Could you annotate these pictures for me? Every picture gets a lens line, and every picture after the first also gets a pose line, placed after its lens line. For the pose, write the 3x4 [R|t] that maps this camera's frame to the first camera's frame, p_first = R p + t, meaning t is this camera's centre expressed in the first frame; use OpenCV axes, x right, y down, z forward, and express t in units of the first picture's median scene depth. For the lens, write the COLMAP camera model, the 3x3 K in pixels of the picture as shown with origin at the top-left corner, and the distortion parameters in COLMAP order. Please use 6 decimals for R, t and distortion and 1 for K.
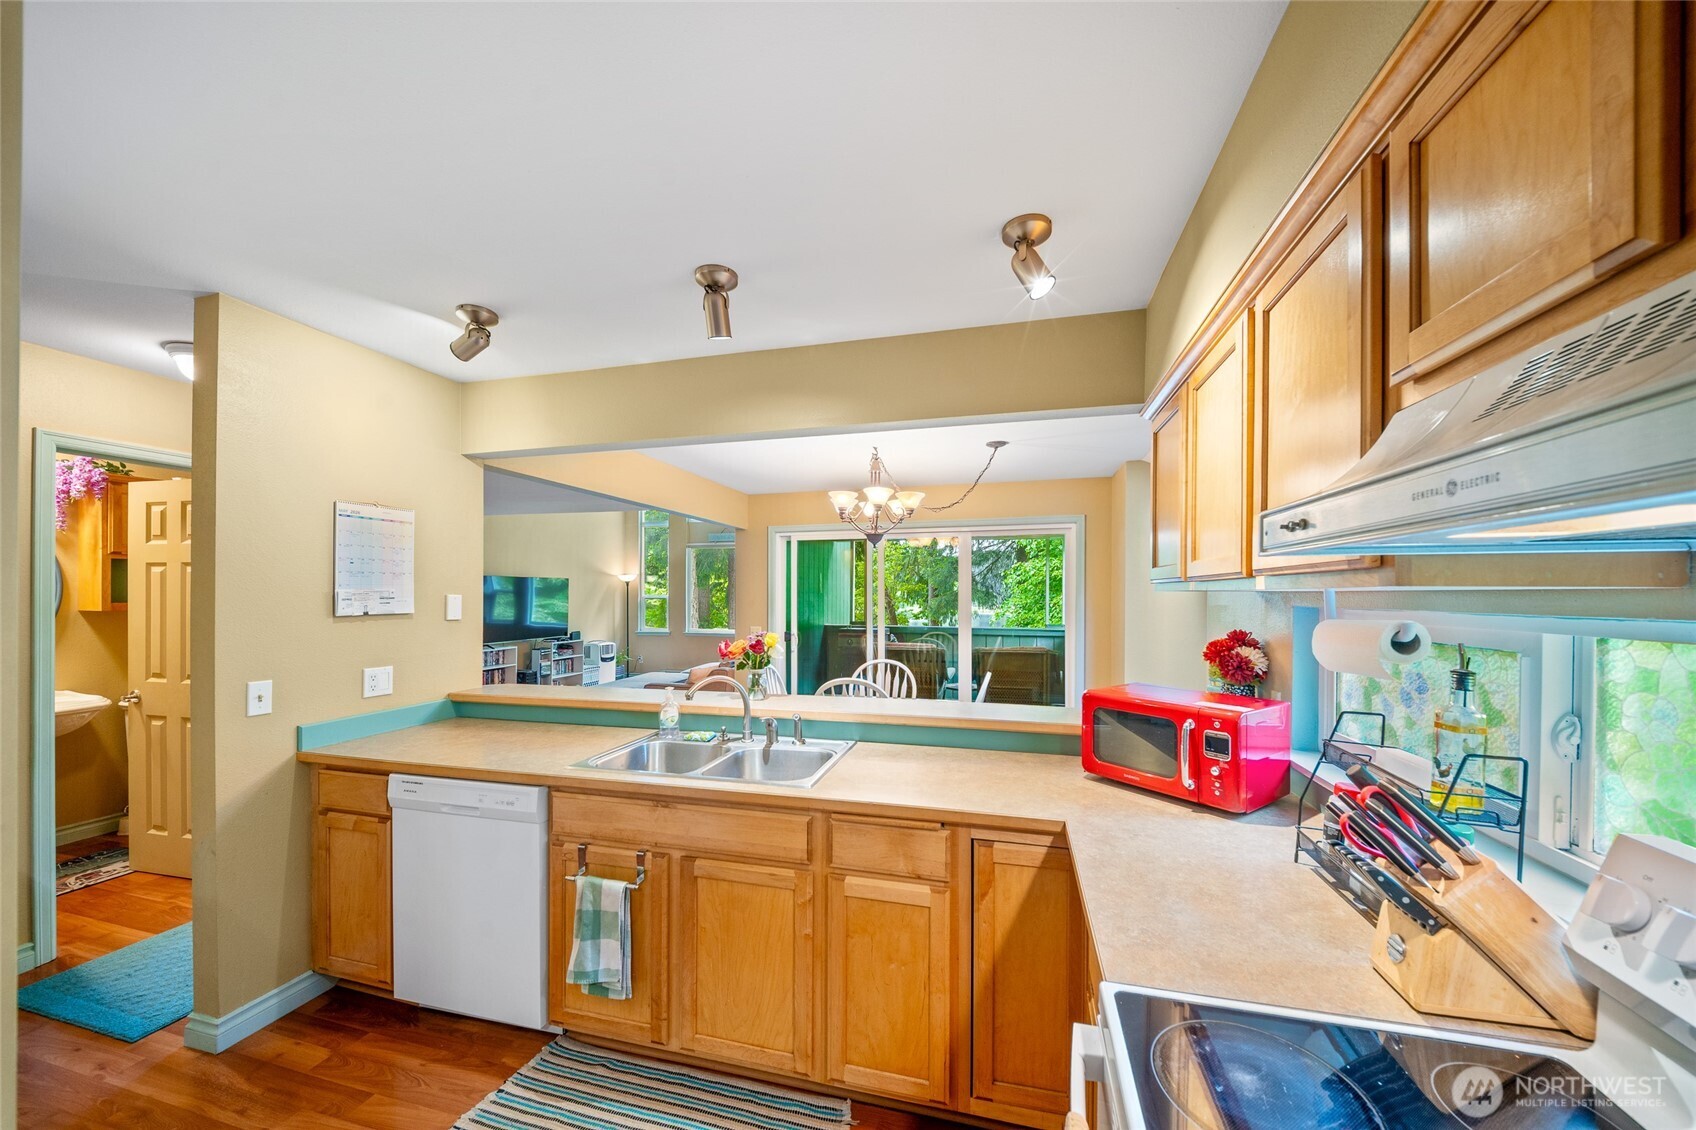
lens RADIAL K [[591.2, 0, 856.9], [0, 591.2, 597.7], [0, 0, 1]] dist [-0.000113, -0.000018]
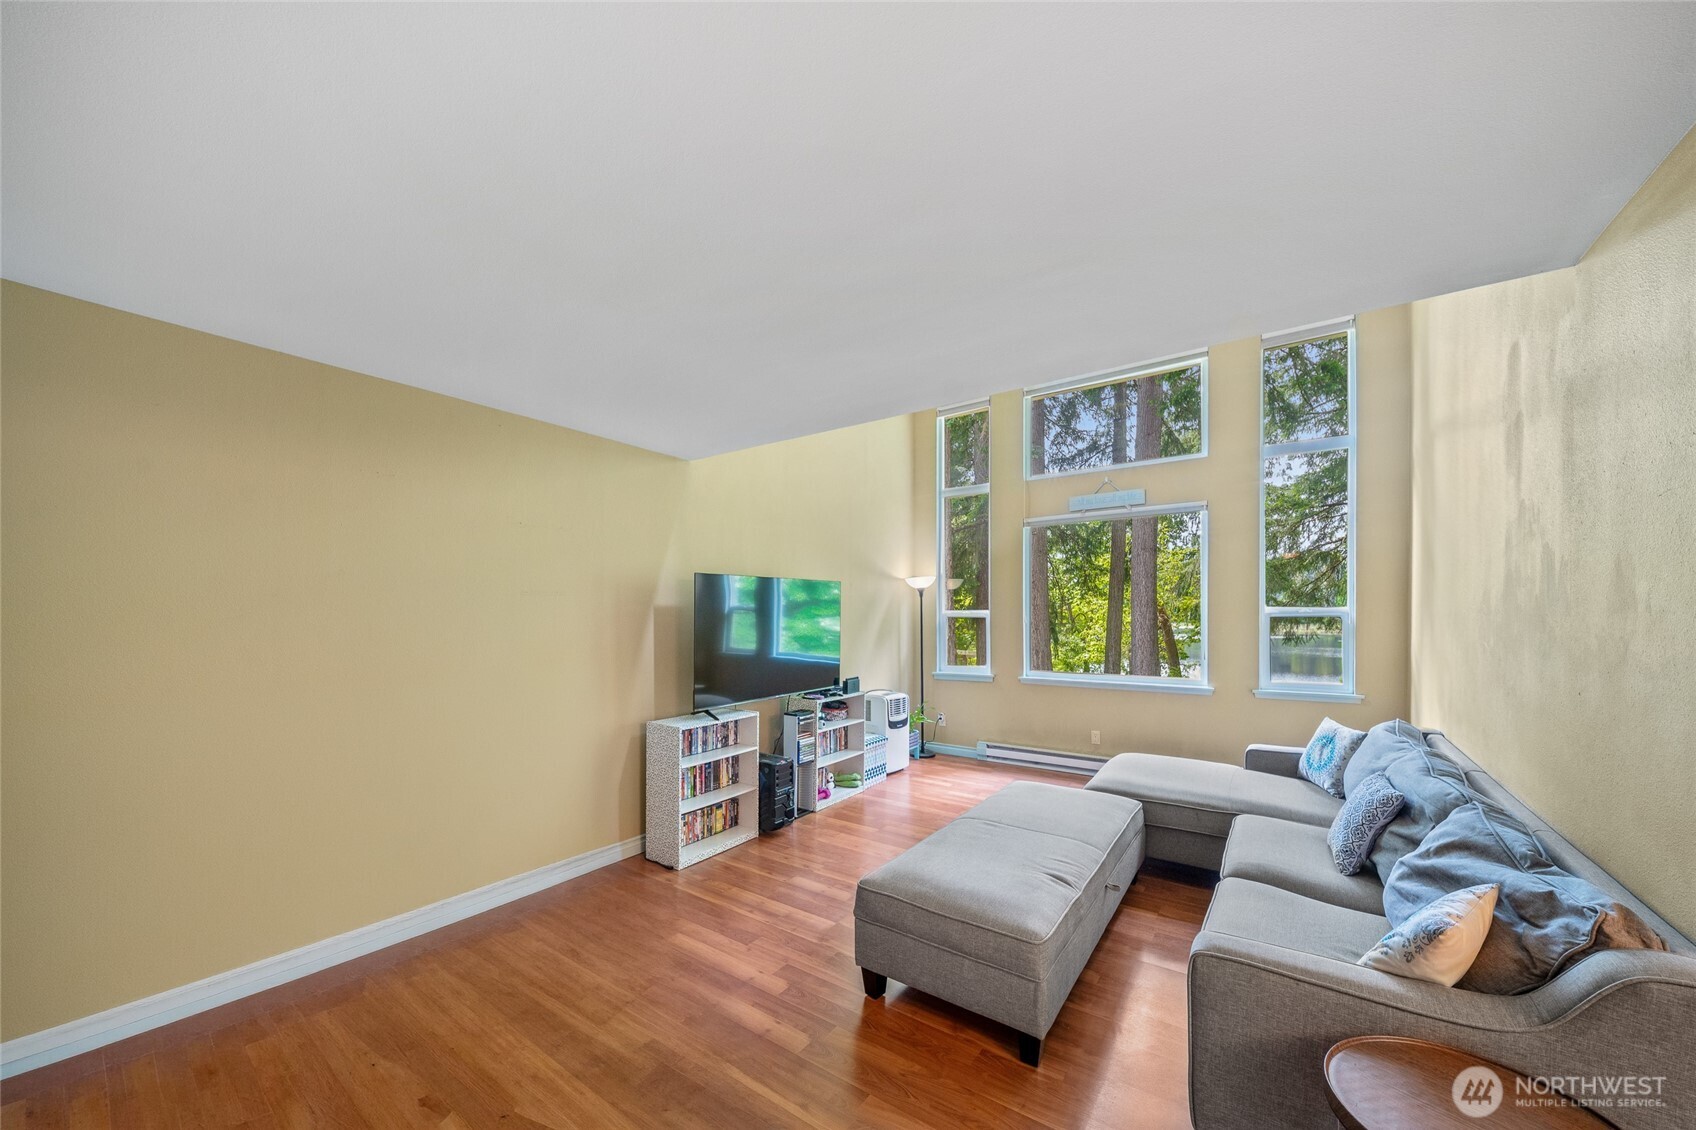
lens RADIAL K [[600.3, 0, 852.7], [0, 600.3, 616.7], [0, 0, 1]] dist [-0.000187, -0.000026]
pose [[0.936758, 0.000034, -0.349978, -0.268900], [0.000238, 1.000000, 0.000736, 0.000354], [0.349978, -0.000773, 0.936758, 0.459061]]
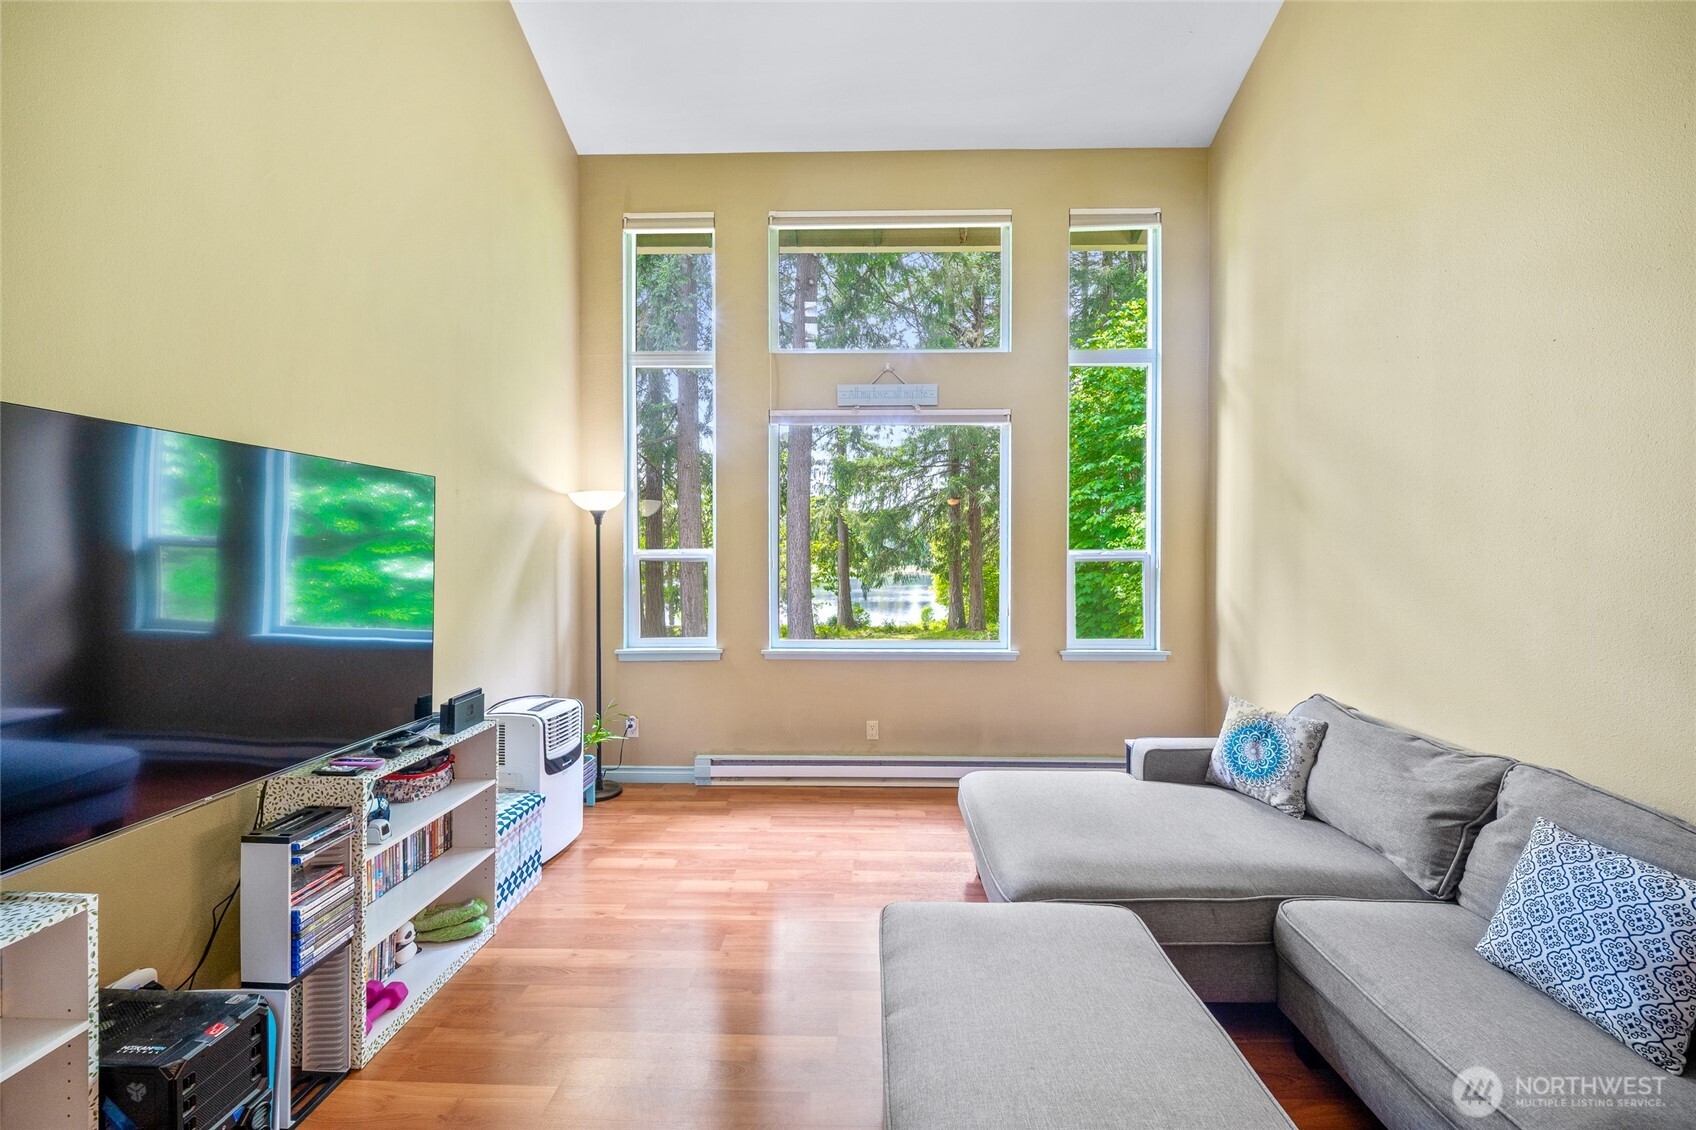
lens RADIAL K [[614.2, 0, 856.2], [0, 614.2, 562.2], [0, 0, 1]] dist [0.009244, -0.007619]
pose [[0.972113, 0.001522, 0.234507, -0.362193], [-0.002766, 0.999984, 0.004977, 0.000669], [-0.234496, -0.005487, 0.972102, 0.683168]]
